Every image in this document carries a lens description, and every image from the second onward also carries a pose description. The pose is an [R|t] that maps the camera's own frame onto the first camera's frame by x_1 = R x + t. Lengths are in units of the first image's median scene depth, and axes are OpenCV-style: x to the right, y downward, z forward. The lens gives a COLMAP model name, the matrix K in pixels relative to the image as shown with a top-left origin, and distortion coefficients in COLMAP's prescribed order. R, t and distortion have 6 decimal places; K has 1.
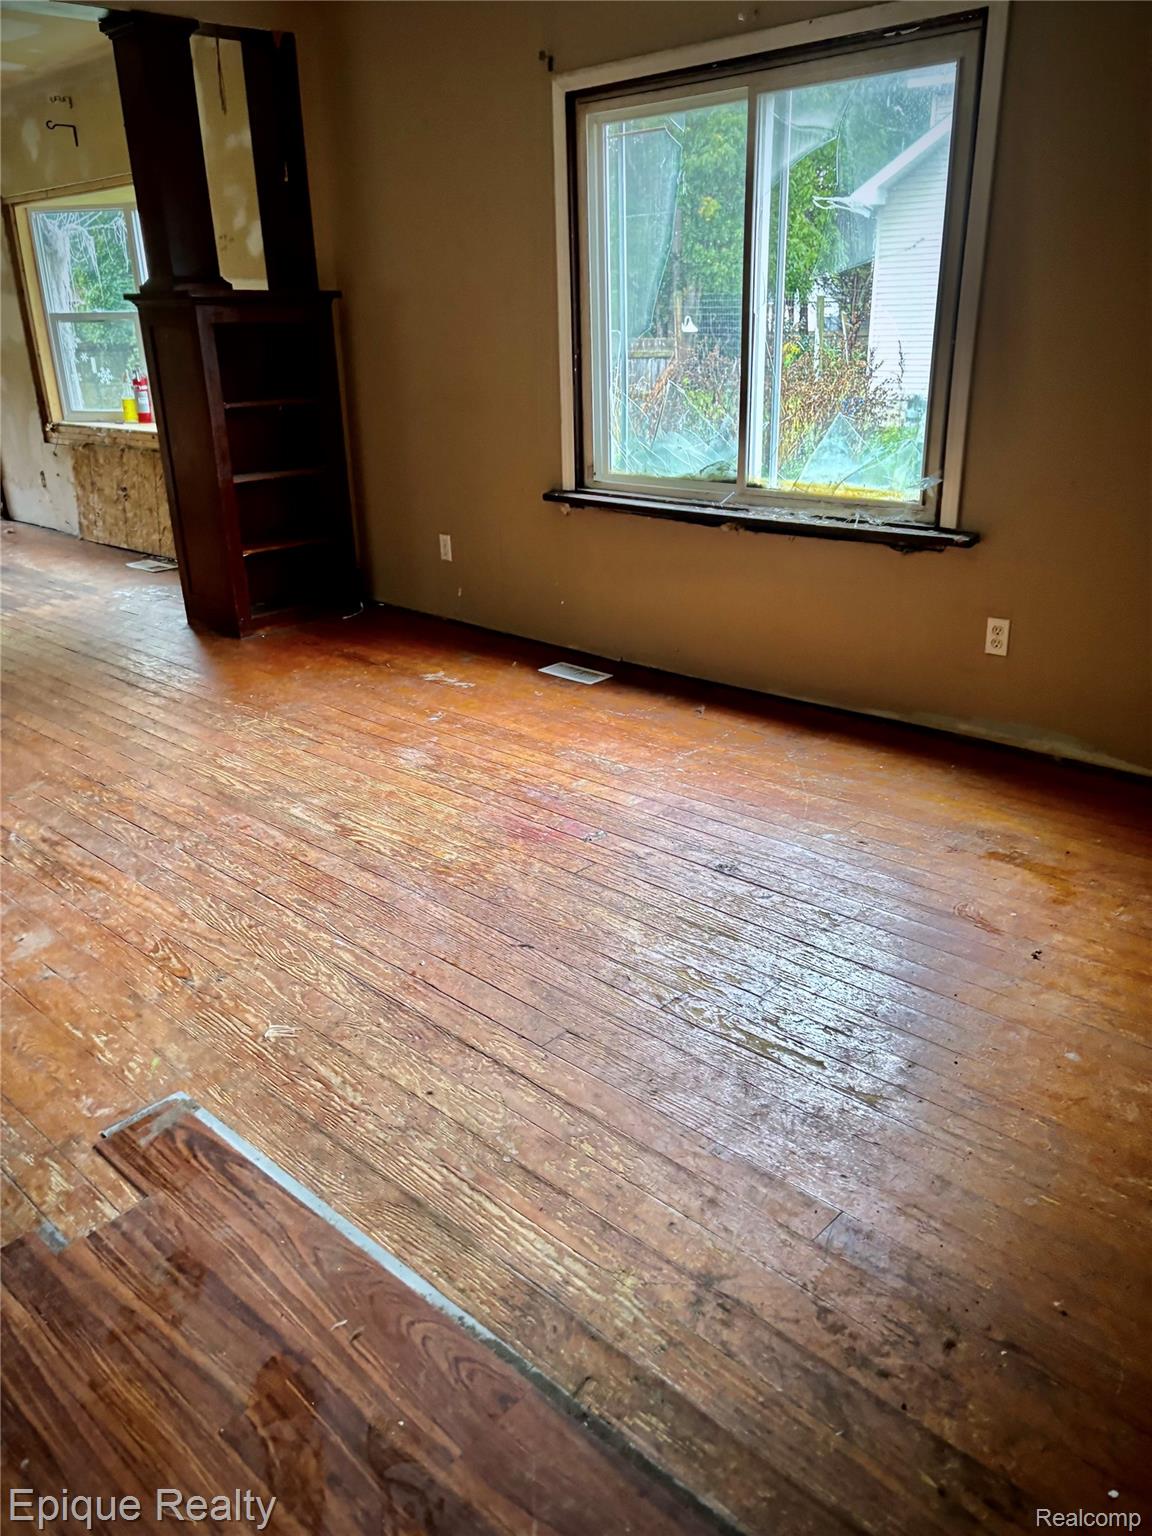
lens RADIAL K [[1129.2, 0, 578.5], [0, 1129.2, 761.1], [0, 0, 1]] dist [0.021742, 0.000781]
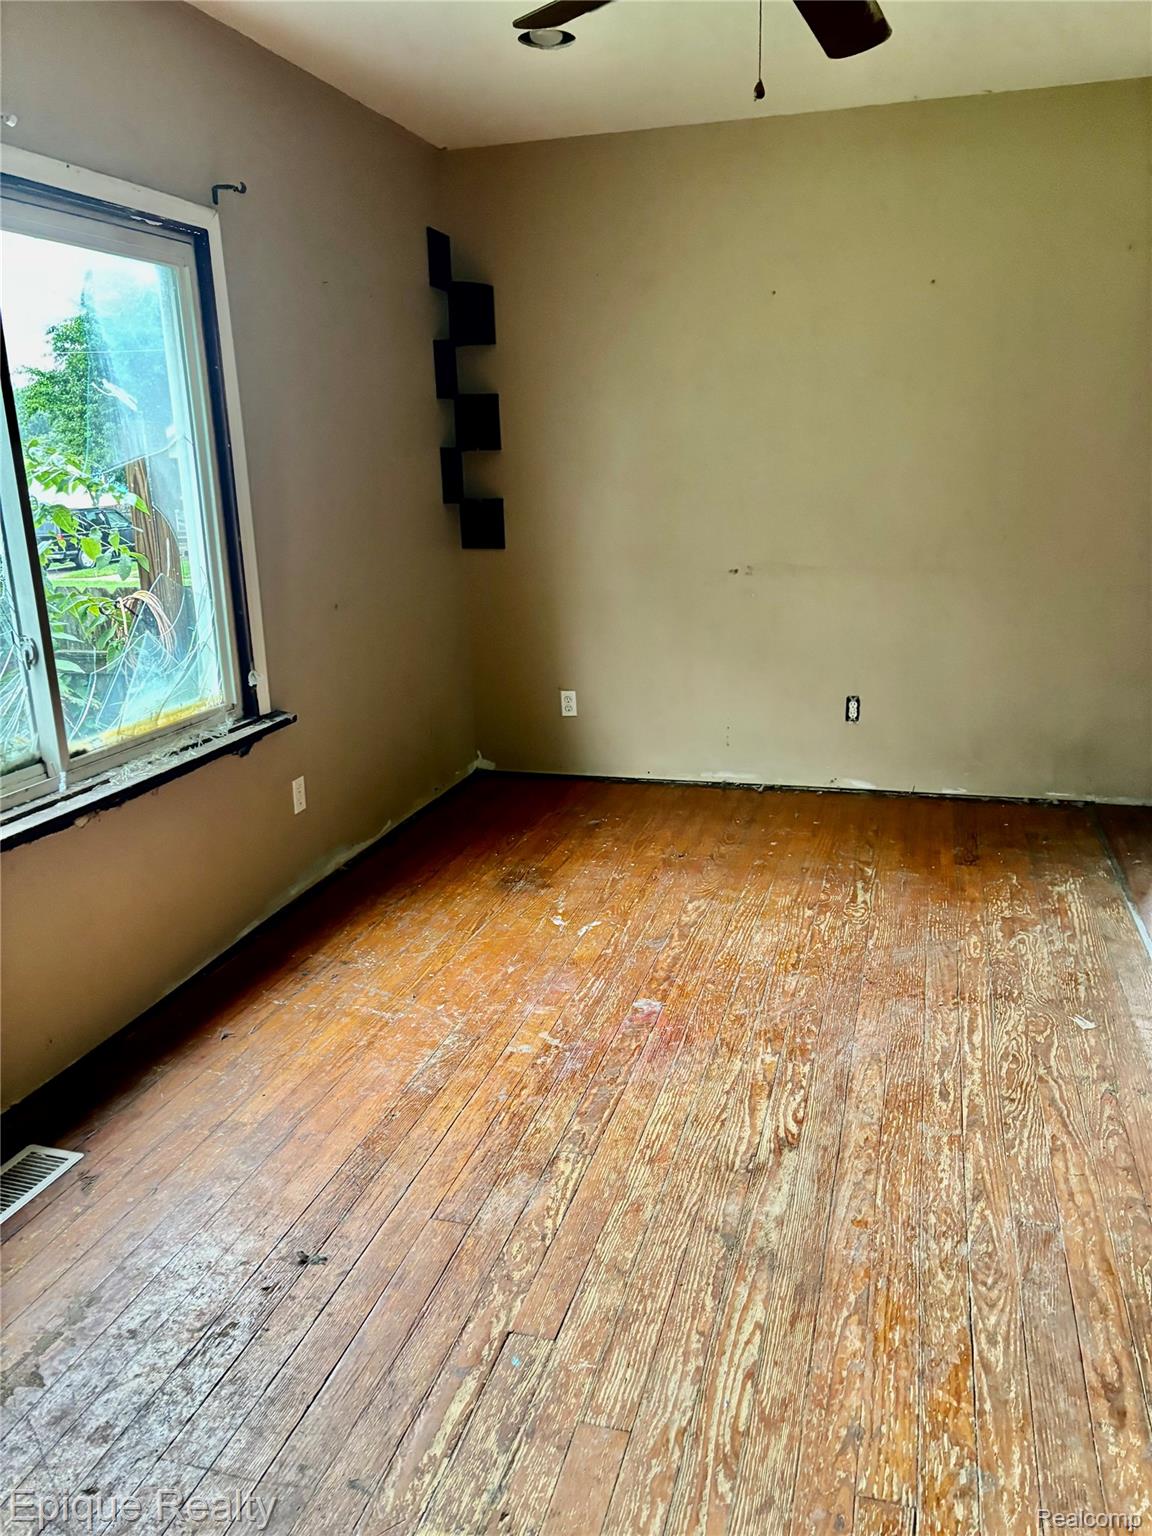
lens RADIAL K [[1129.2, 0, 578.5], [0, 1129.2, 761.1], [0, 0, 1]] dist [0.021742, 0.000781]
pose [[-0.436922, -0.206206, 0.875545, -0.685774], [0.353358, 0.855769, 0.377884, -0.451026], [-0.827186, 0.474487, -0.301040, 1.088492]]
